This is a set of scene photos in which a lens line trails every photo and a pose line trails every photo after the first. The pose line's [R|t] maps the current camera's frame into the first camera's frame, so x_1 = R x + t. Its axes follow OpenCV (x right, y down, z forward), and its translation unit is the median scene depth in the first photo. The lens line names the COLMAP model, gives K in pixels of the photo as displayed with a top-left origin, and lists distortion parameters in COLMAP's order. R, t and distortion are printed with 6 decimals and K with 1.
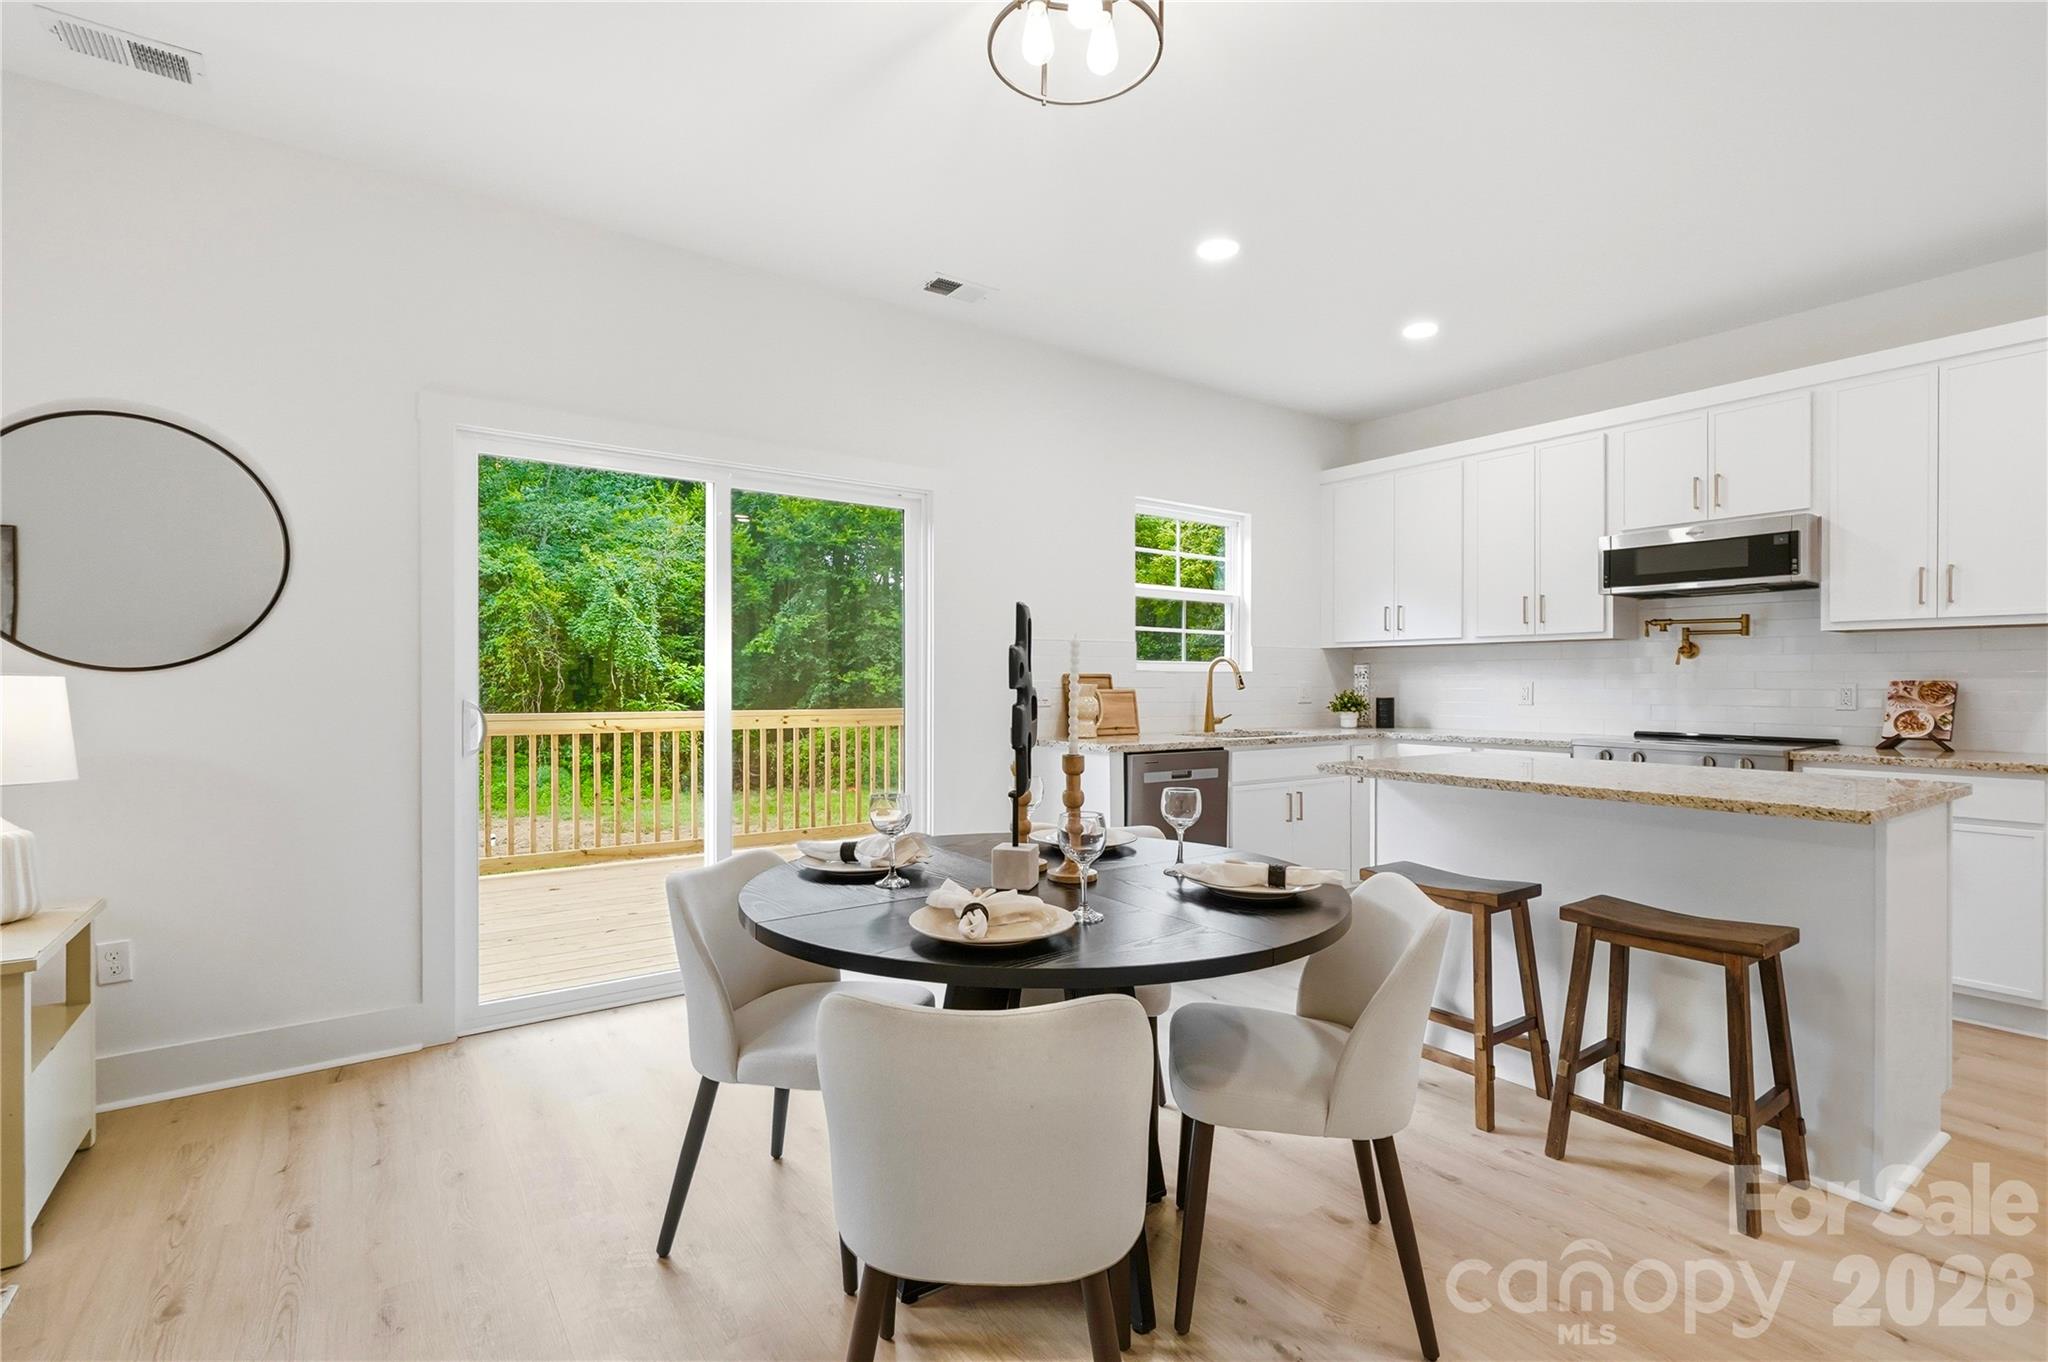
lens RADIAL K [[940.9, 0, 1028.5], [0, 940.9, 685.4], [0, 0, 1]] dist [0.000847, -0.000399]
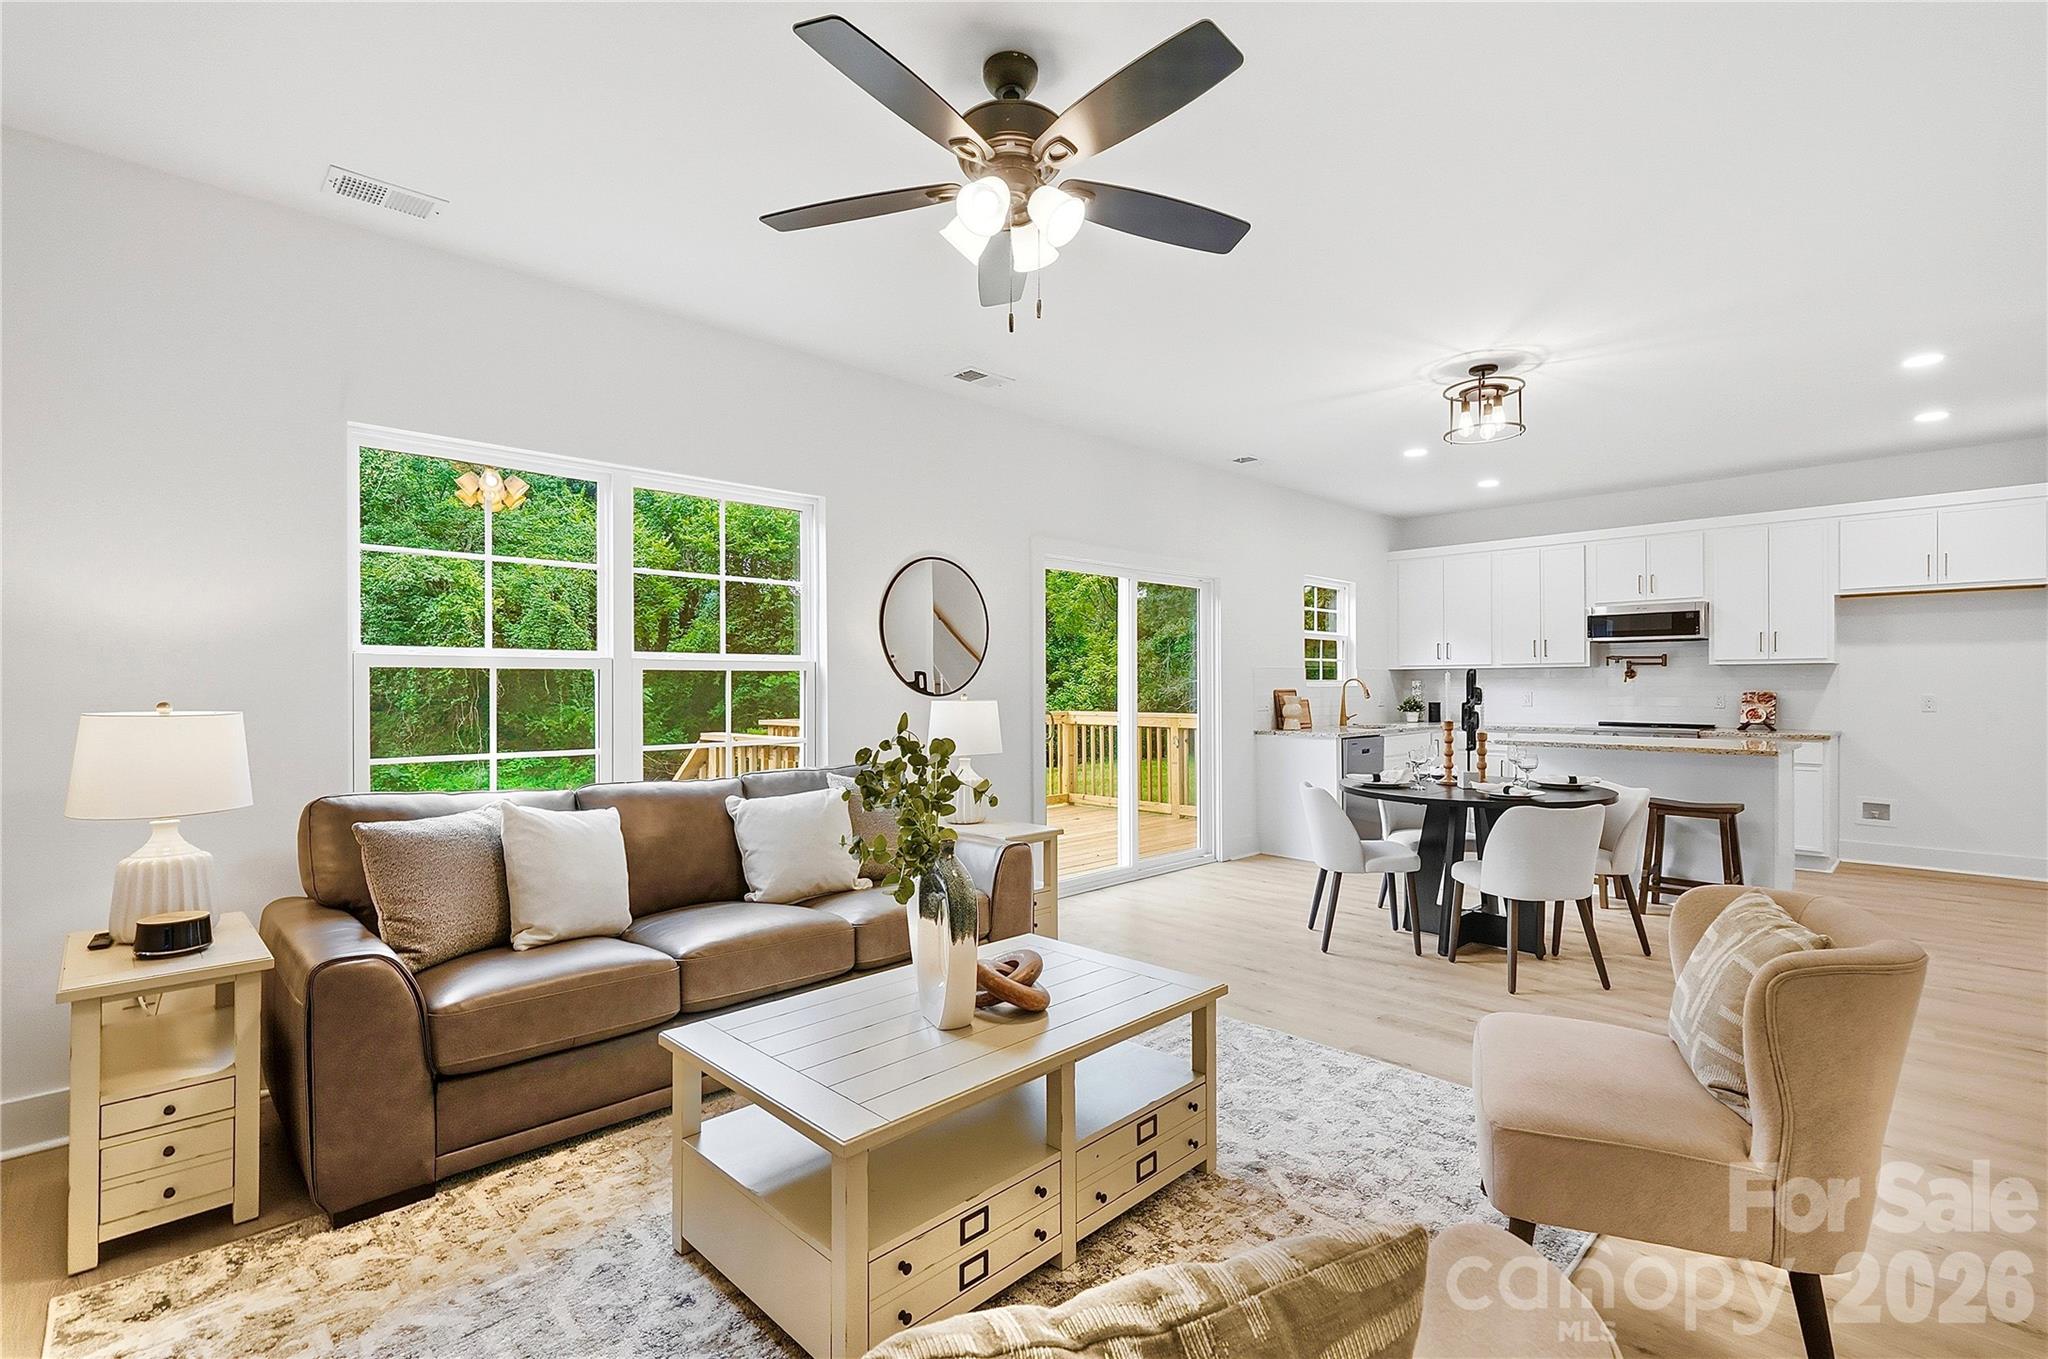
lens RADIAL K [[927.8, 0, 1026.8], [0, 927.8, 685.9], [0, 0, 1]] dist [0.001492, -0.000155]
pose [[0.988465, -0.005338, 0.151355, -0.565307], [0.005323, 0.999986, 0.000509, -0.019811], [-0.151356, 0.000303, 0.988479, -0.442530]]
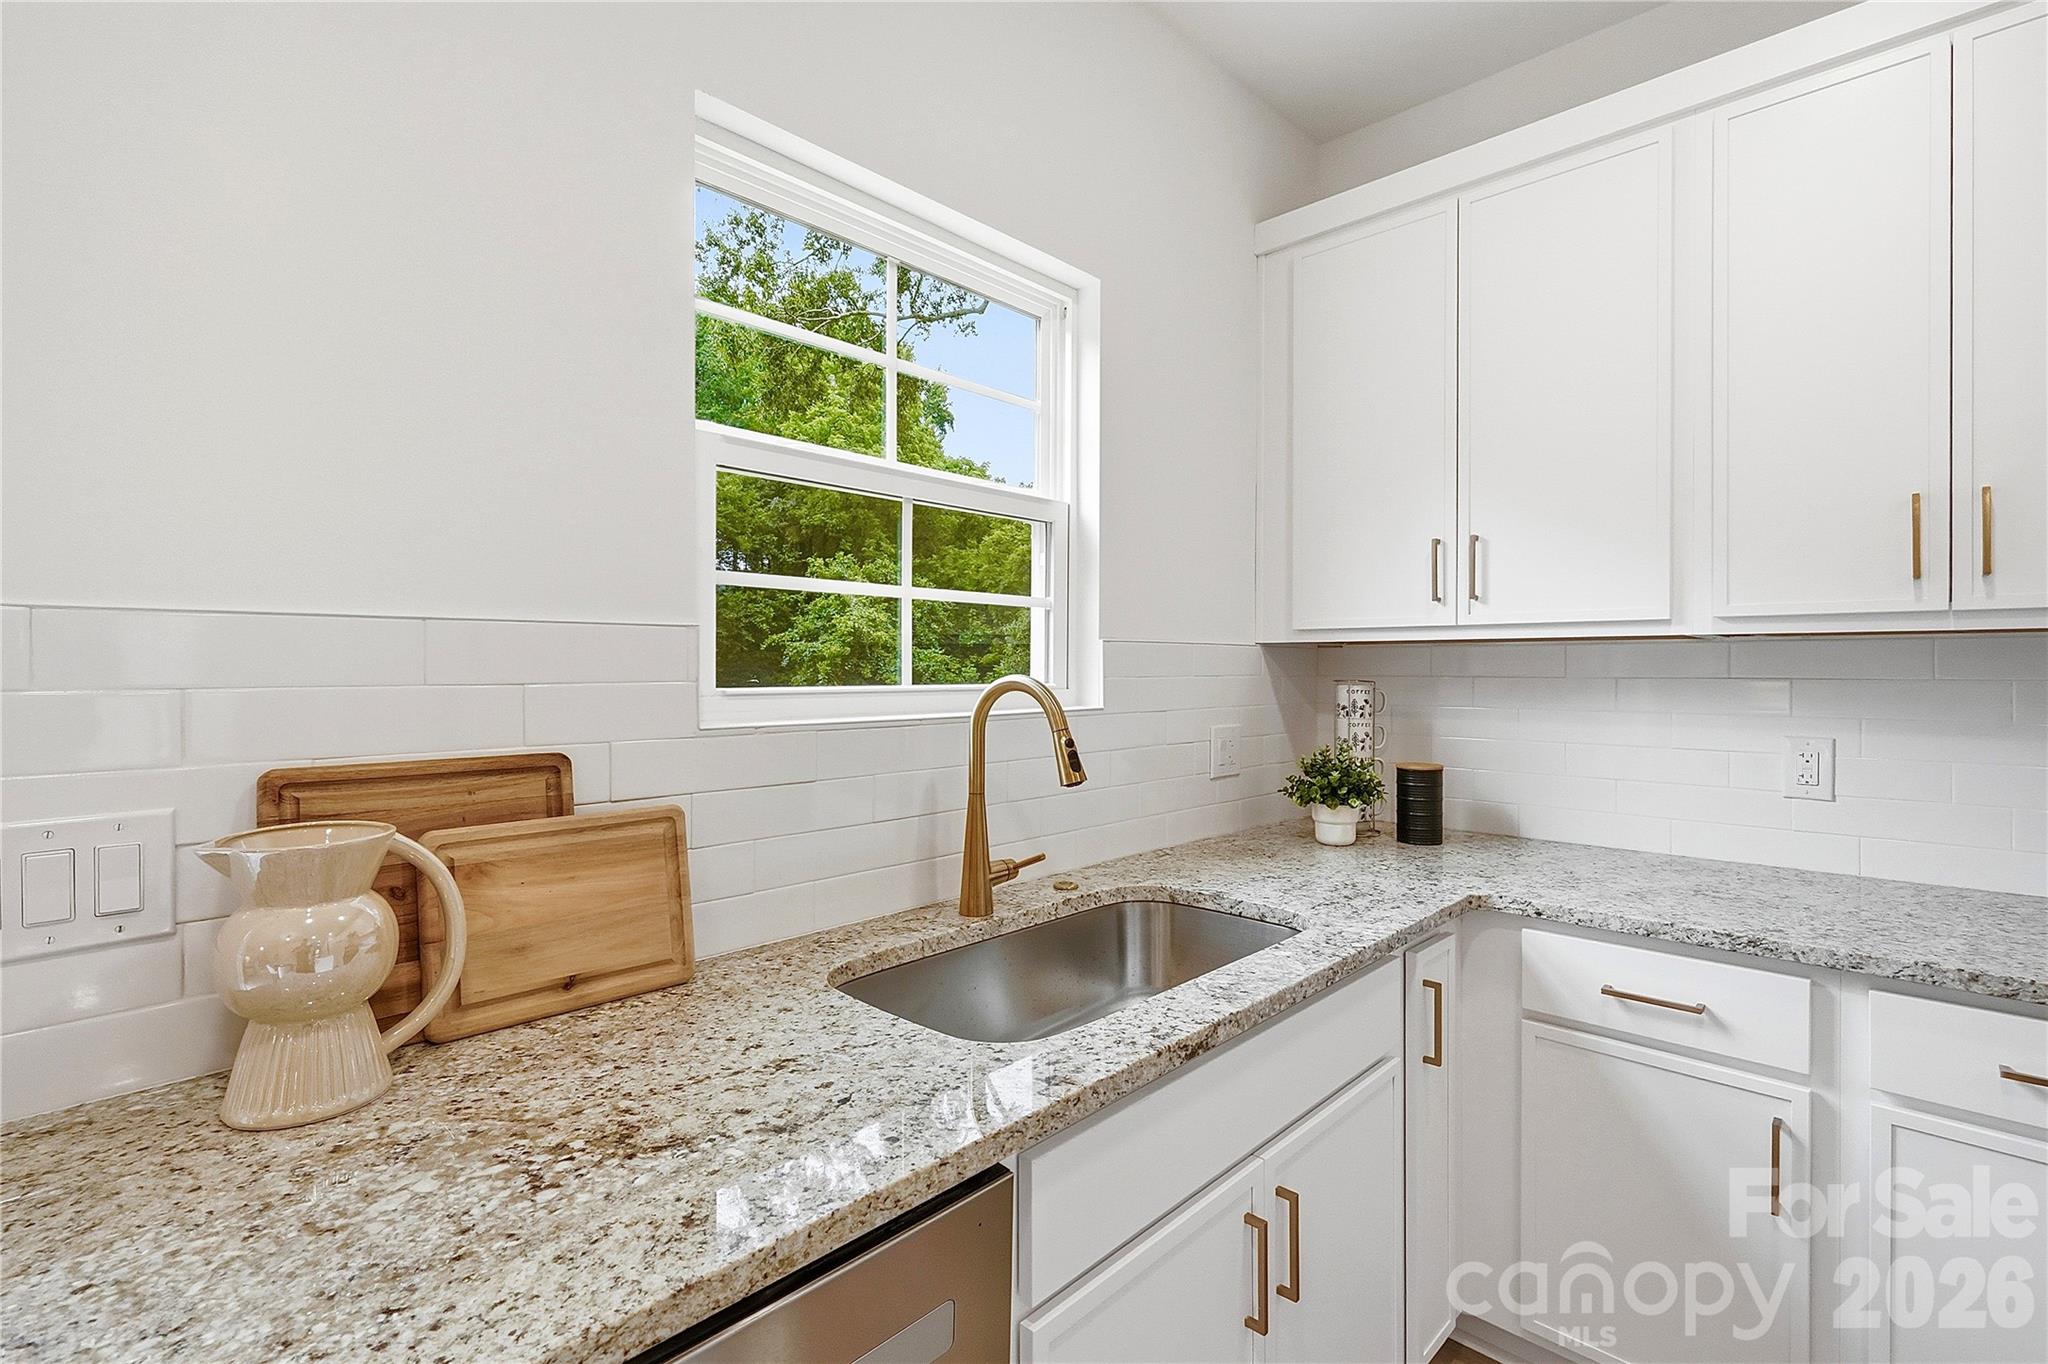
lens RADIAL K [[936.5, 0, 1028.4], [0, 936.5, 677.1], [0, 0, 1]] dist [-0.003832, 0.000144]
pose [[0.984546, -0.002788, 0.175106, 0.158192], [0.001221, 0.999958, 0.009057, -0.032623], [-0.175124, -0.008703, 0.984508, 0.702641]]
